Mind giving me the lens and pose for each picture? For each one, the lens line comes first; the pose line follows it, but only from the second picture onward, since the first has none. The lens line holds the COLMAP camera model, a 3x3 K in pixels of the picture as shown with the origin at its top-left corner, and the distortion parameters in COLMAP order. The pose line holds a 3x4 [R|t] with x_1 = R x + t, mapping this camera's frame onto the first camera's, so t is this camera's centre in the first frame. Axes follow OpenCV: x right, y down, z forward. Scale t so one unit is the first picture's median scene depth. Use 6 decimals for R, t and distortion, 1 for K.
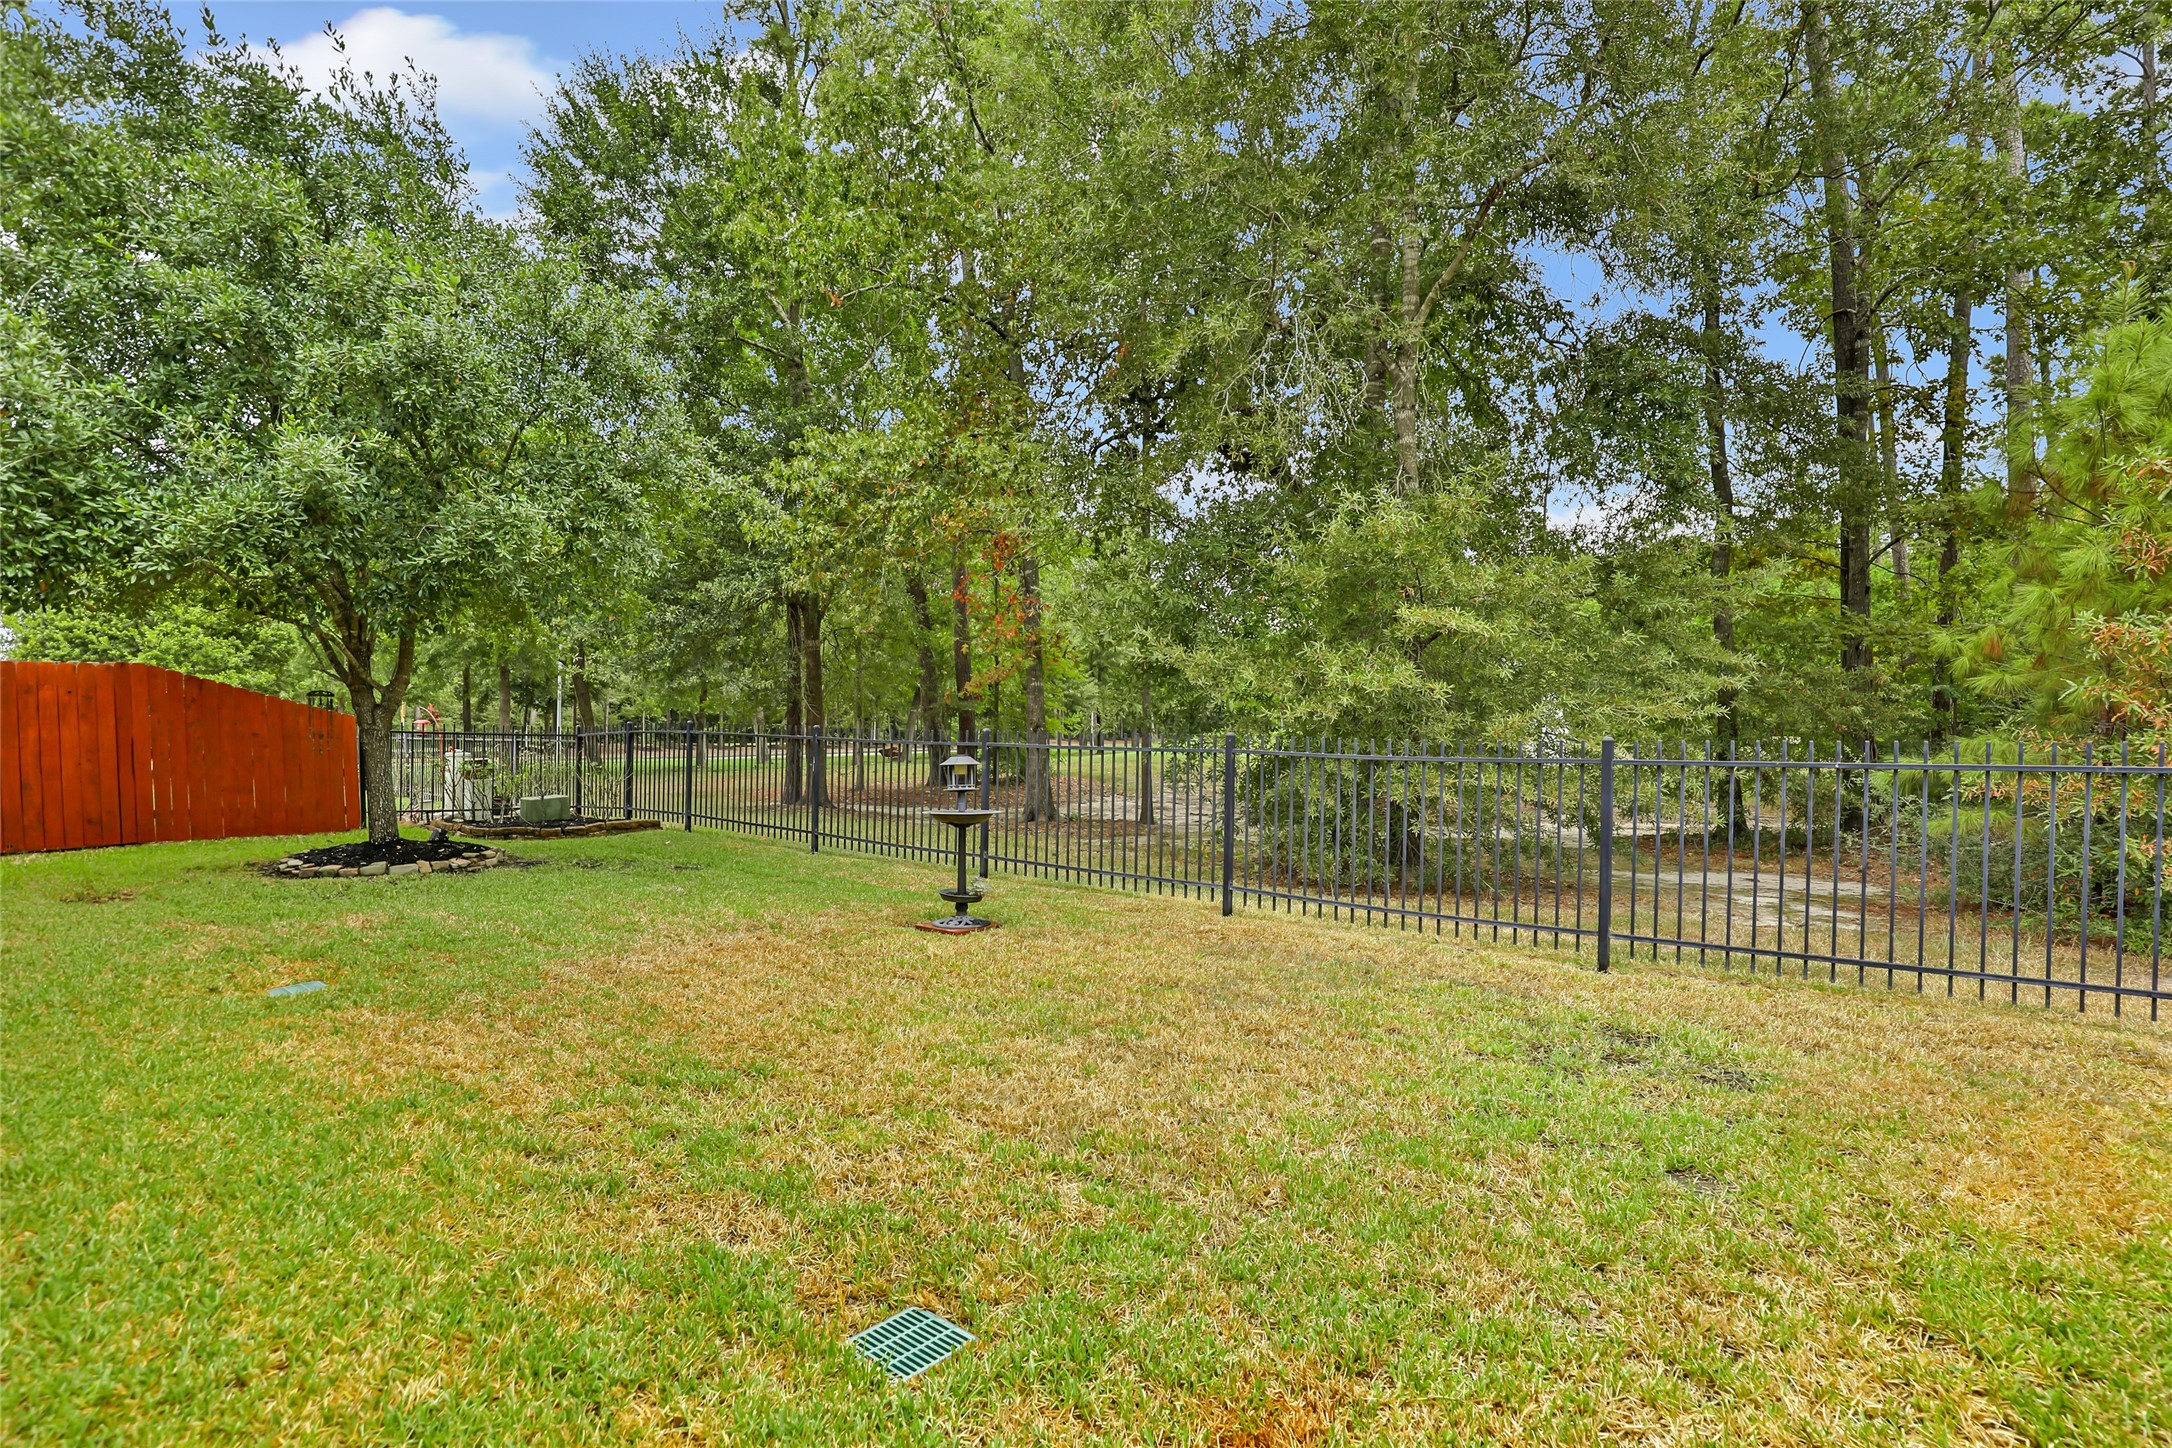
lens RADIAL K [[1088.3, 0, 1037.9], [0, 1088.3, 734.5], [0, 0, 1]] dist [0.002064, -0.004747]
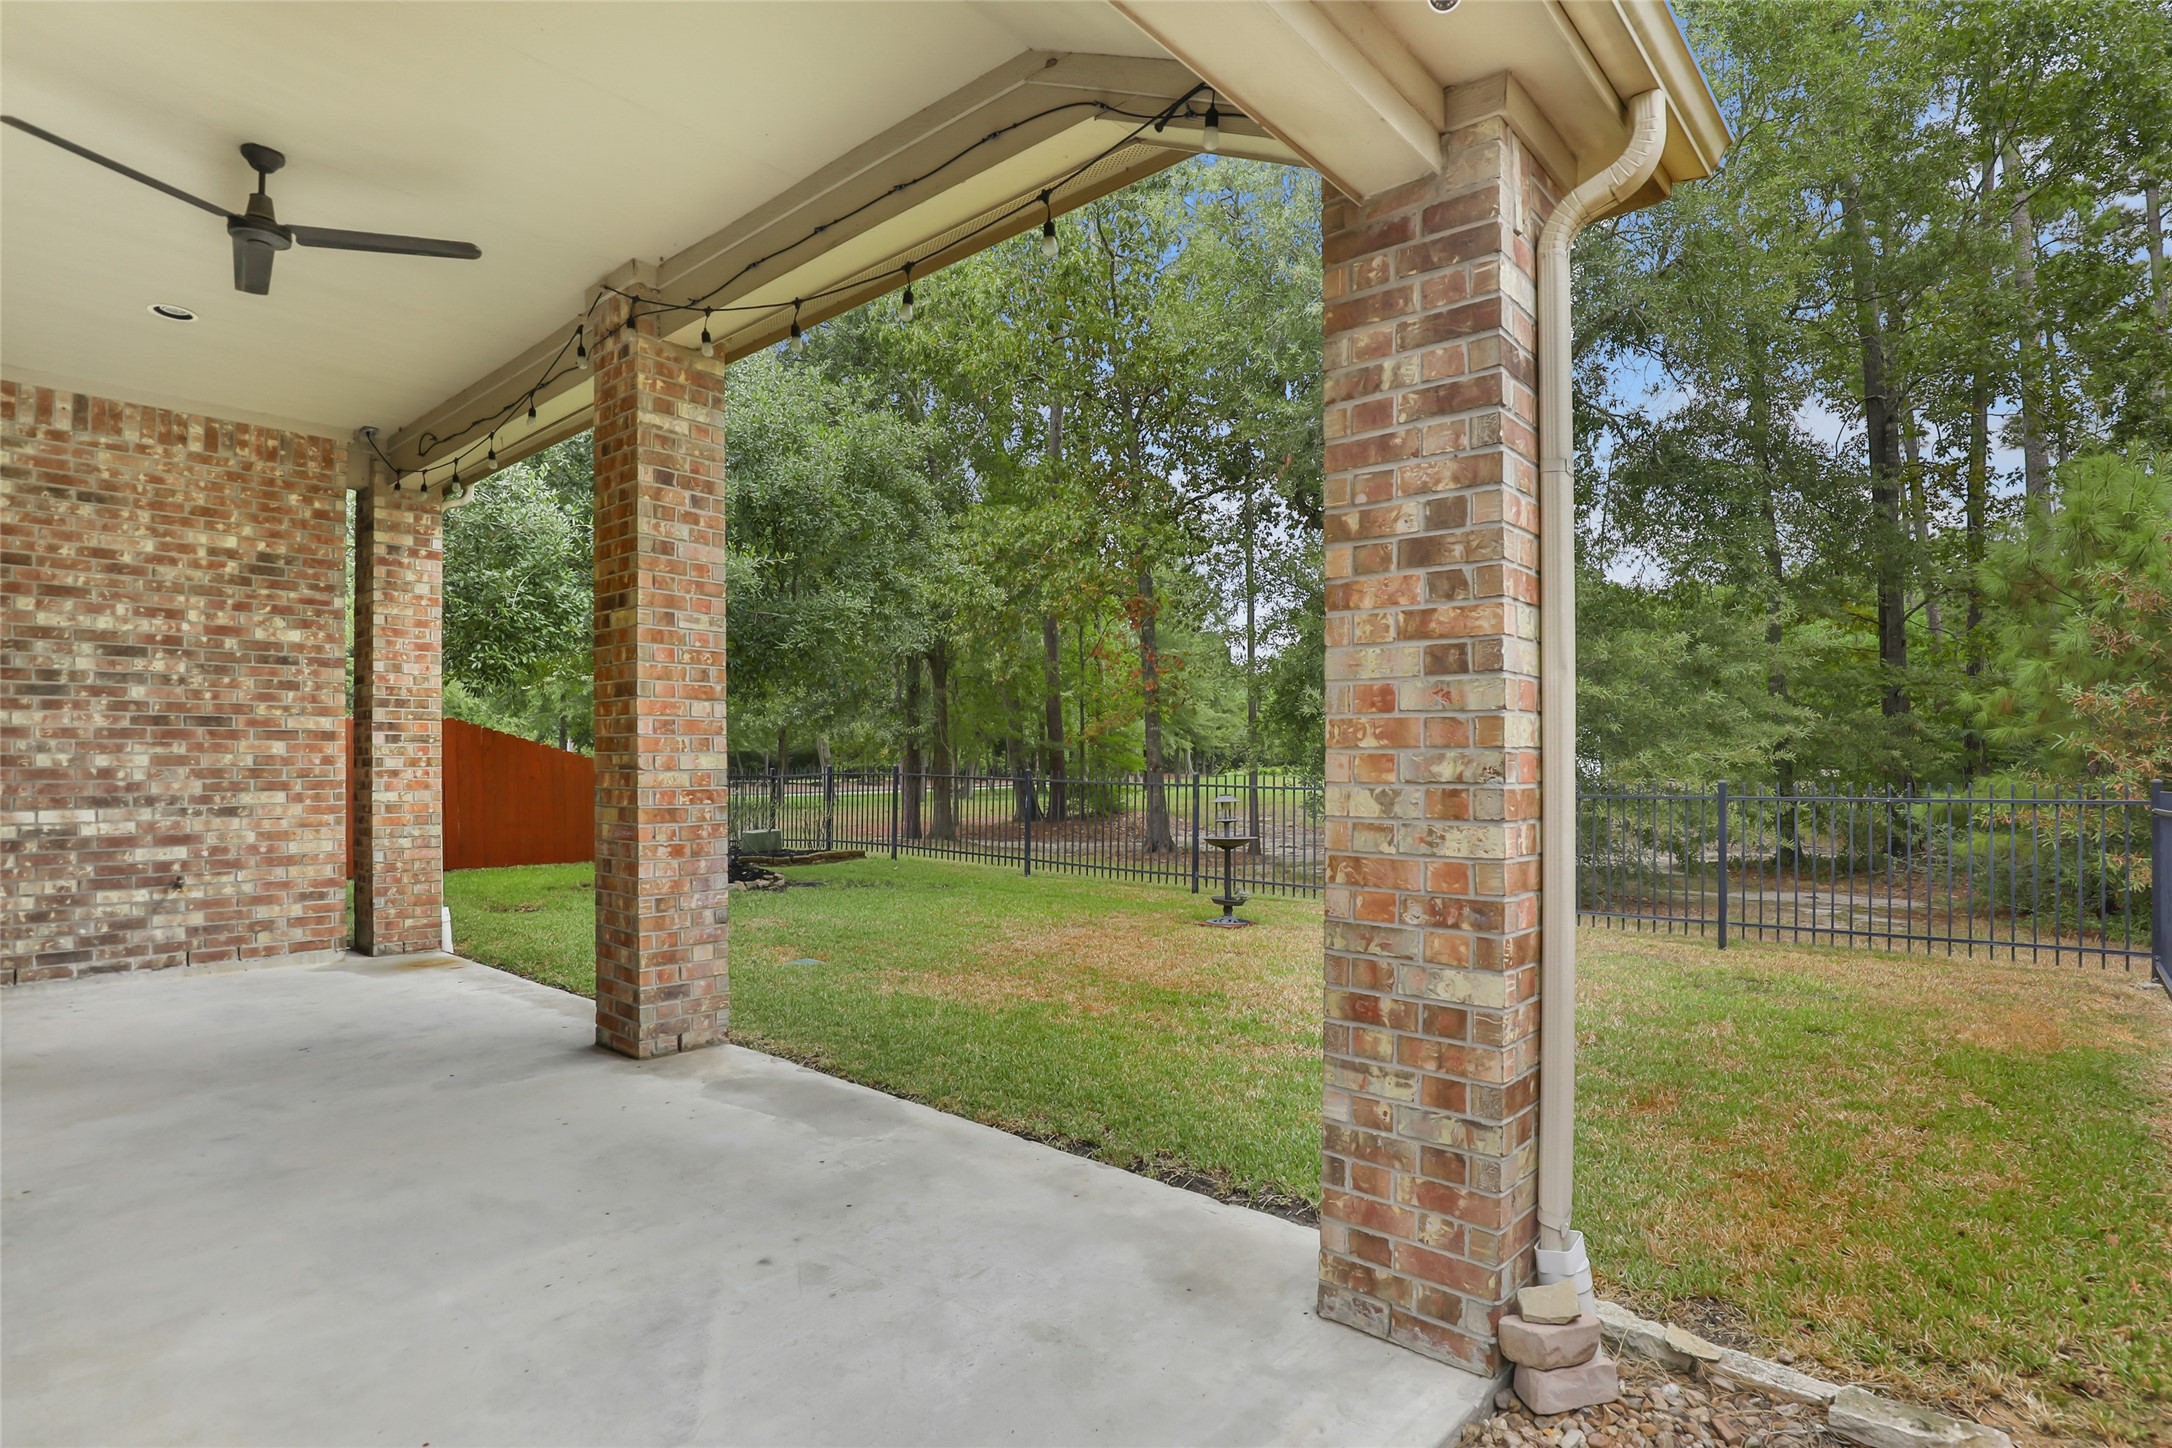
lens RADIAL K [[1088.3, 0, 1072.5], [0, 1088.3, 734.1], [0, 0, 1]] dist [0.002064, -0.004747]
pose [[0.999992, -0.003609, -0.001865, -0.141680], [0.003544, 0.999423, -0.033792, -0.005863], [0.001986, 0.033785, 0.999427, -0.184220]]
